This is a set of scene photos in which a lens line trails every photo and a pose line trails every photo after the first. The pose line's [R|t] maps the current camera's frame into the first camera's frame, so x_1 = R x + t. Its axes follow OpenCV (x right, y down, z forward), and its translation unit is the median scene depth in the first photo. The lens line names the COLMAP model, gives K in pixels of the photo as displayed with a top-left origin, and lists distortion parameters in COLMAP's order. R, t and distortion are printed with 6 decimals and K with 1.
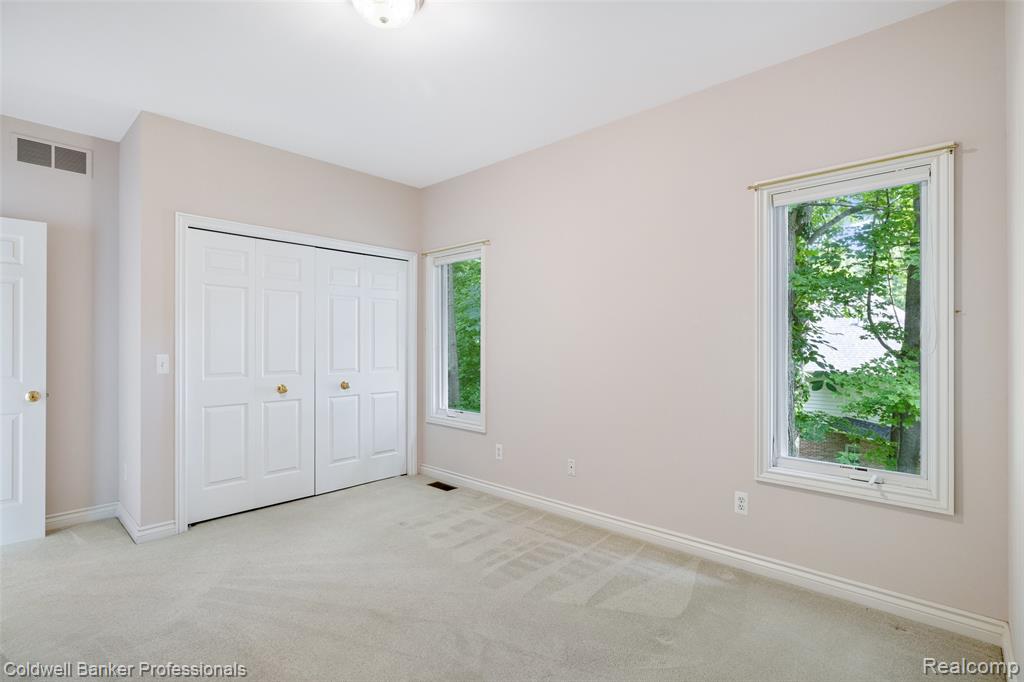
lens RADIAL K [[476.5, 0, 490.4], [0, 476.5, 339.4], [0, 0, 1]] dist [-0.001583, -0.000268]
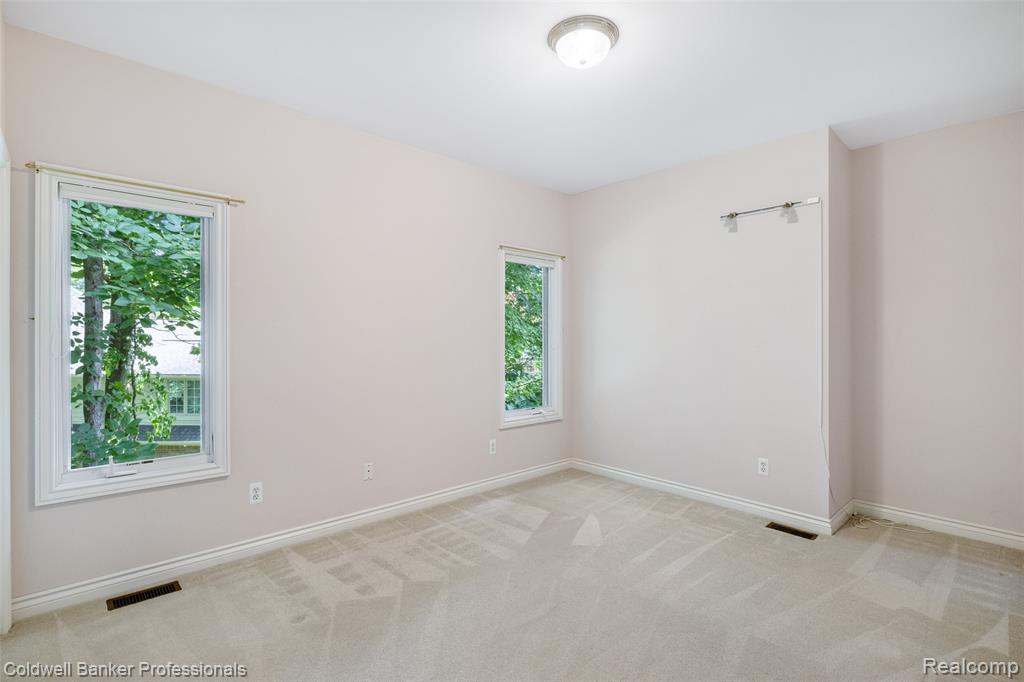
lens RADIAL K [[476.5, 0, 516.3], [0, 476.5, 342.4], [0, 0, 1]] dist [-0.001583, -0.000268]
pose [[0.083041, 0.001097, 0.996546, -0.868864], [0.002705, 0.999995, -0.001326, 0.005691], [-0.996542, 0.002806, 0.083038, 0.684109]]
